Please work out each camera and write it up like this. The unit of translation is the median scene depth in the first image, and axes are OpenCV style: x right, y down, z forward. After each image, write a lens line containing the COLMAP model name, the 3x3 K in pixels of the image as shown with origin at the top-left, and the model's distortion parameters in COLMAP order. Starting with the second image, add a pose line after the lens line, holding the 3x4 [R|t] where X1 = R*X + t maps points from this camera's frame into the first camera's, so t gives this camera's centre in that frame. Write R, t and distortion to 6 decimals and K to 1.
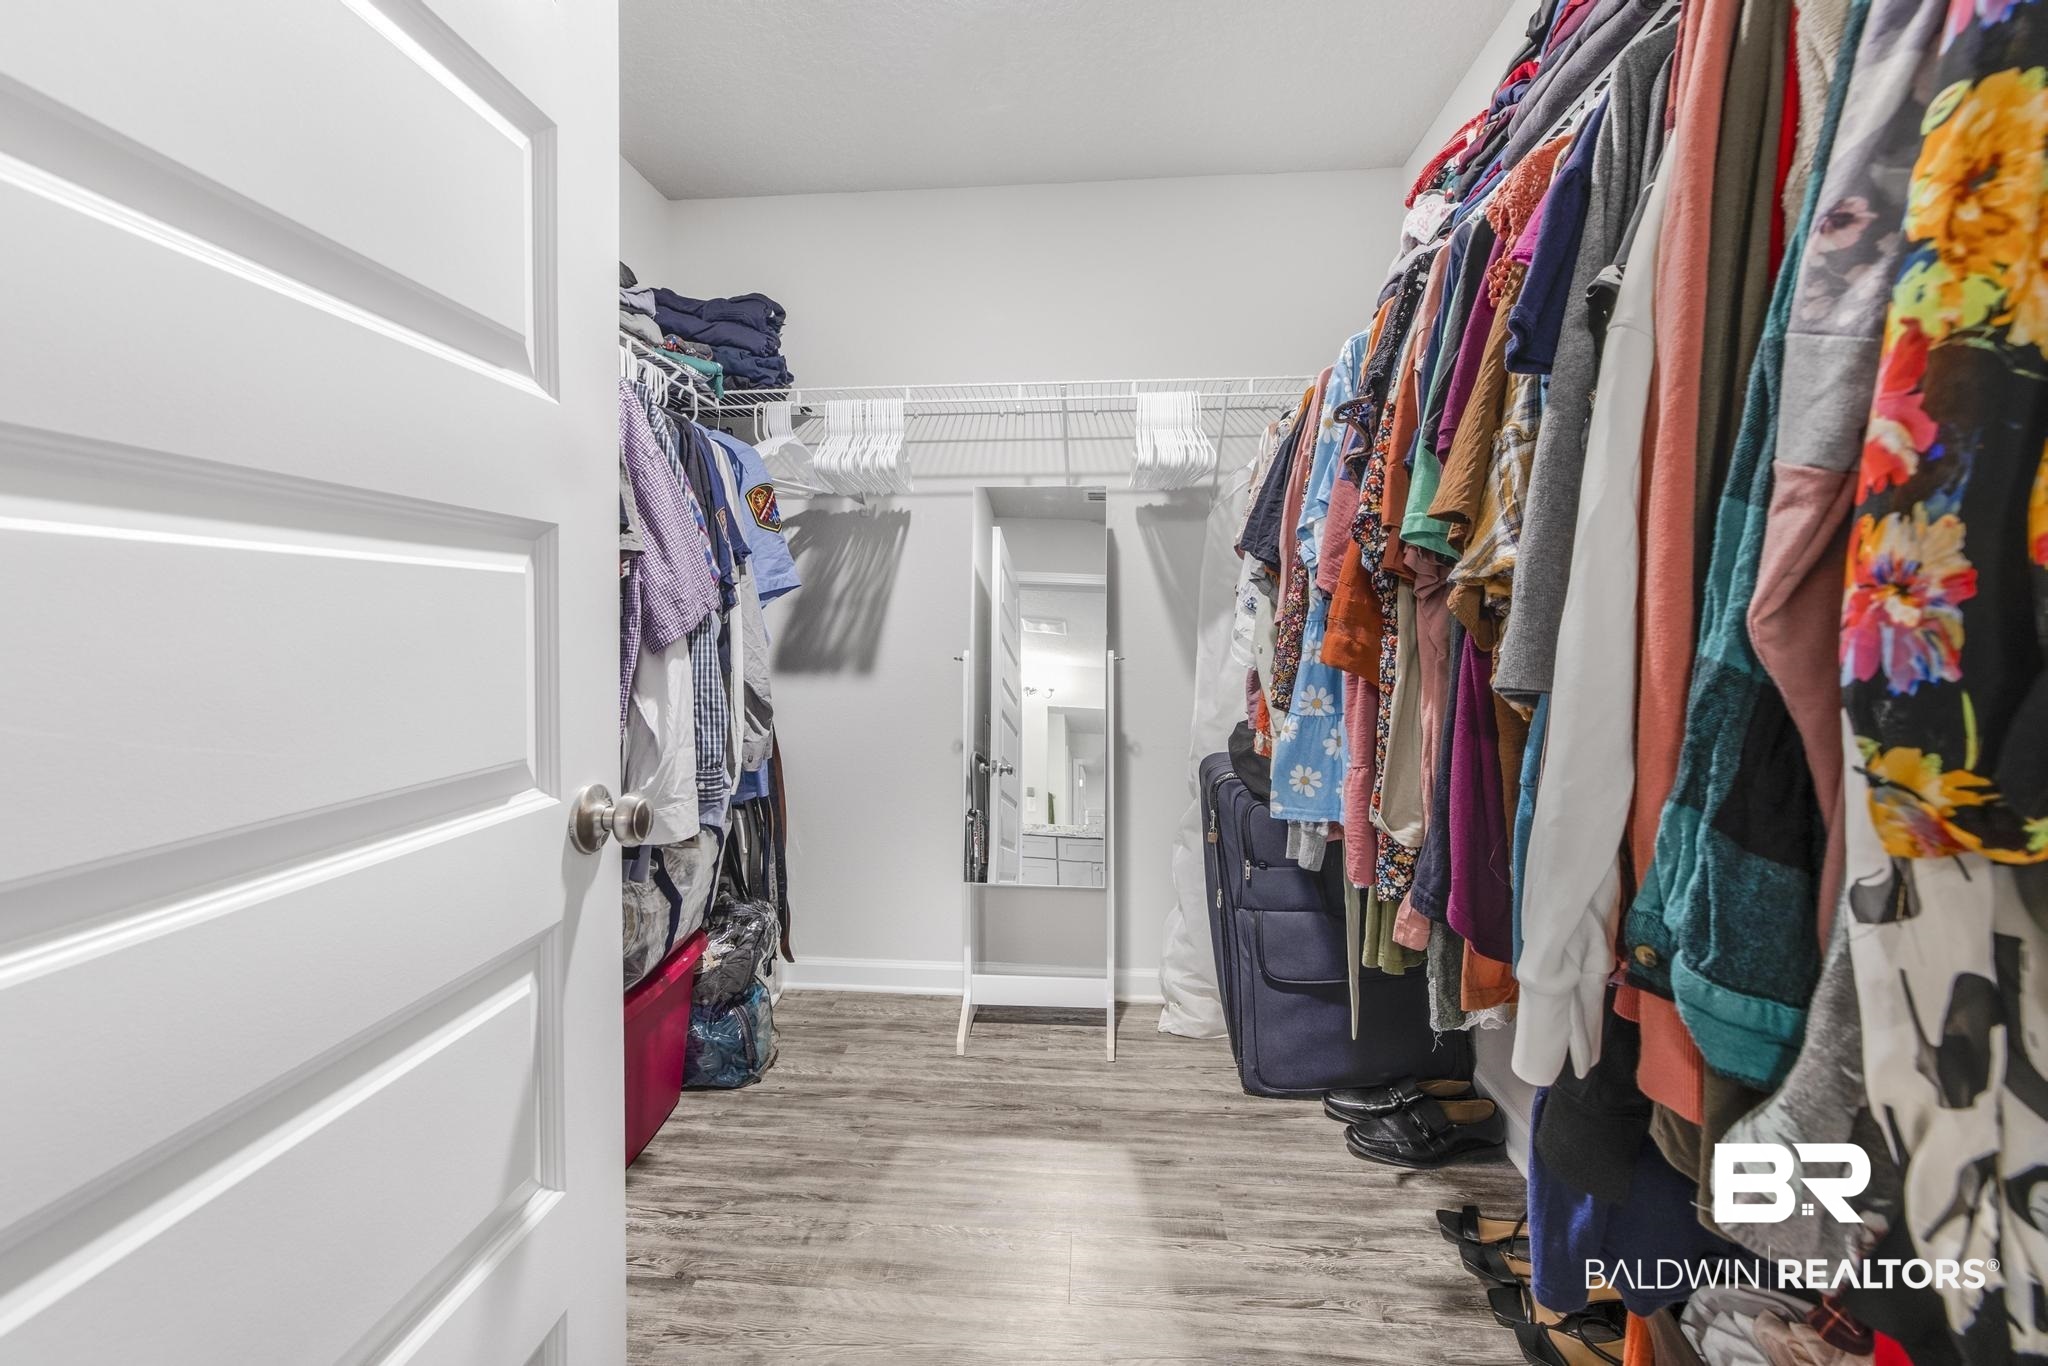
lens RADIAL K [[898.6, 0, 1021.0], [0, 898.6, 674.7], [0, 0, 1]] dist [-0.042763, 0.017722]
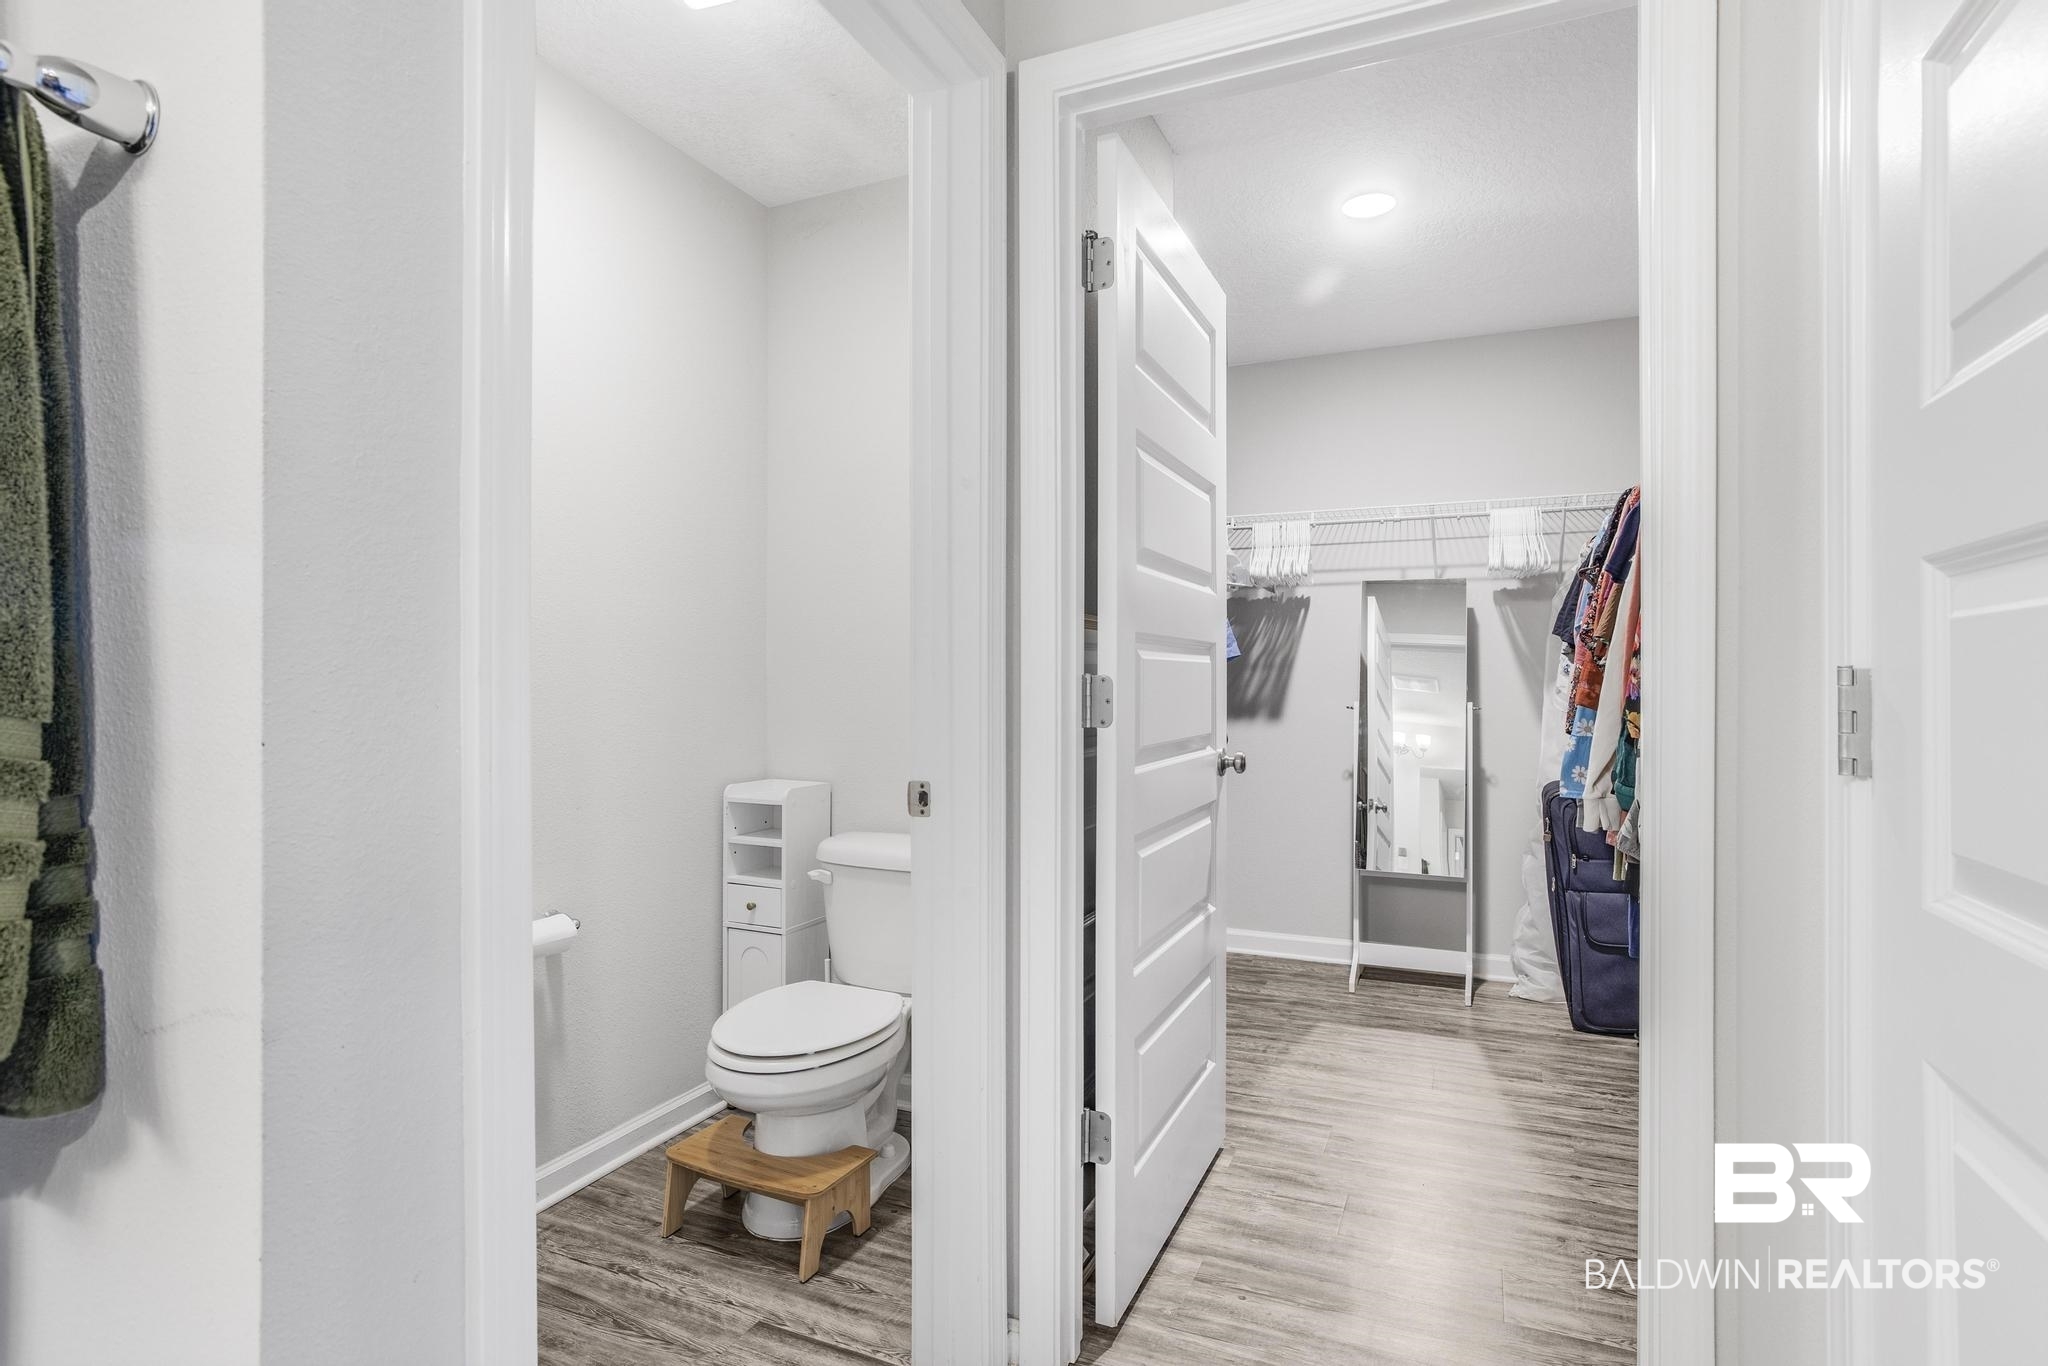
lens RADIAL K [[1042.4, 0, 1024.0], [0, 1042.4, 683.0], [0, 0, 1]] dist [-0.024296, 0.001239]
pose [[0.945006, 0.002450, -0.327043, -0.021953], [-0.020262, 0.998490, -0.051069, 0.037079], [0.326424, 0.054887, 0.943629, -0.679101]]
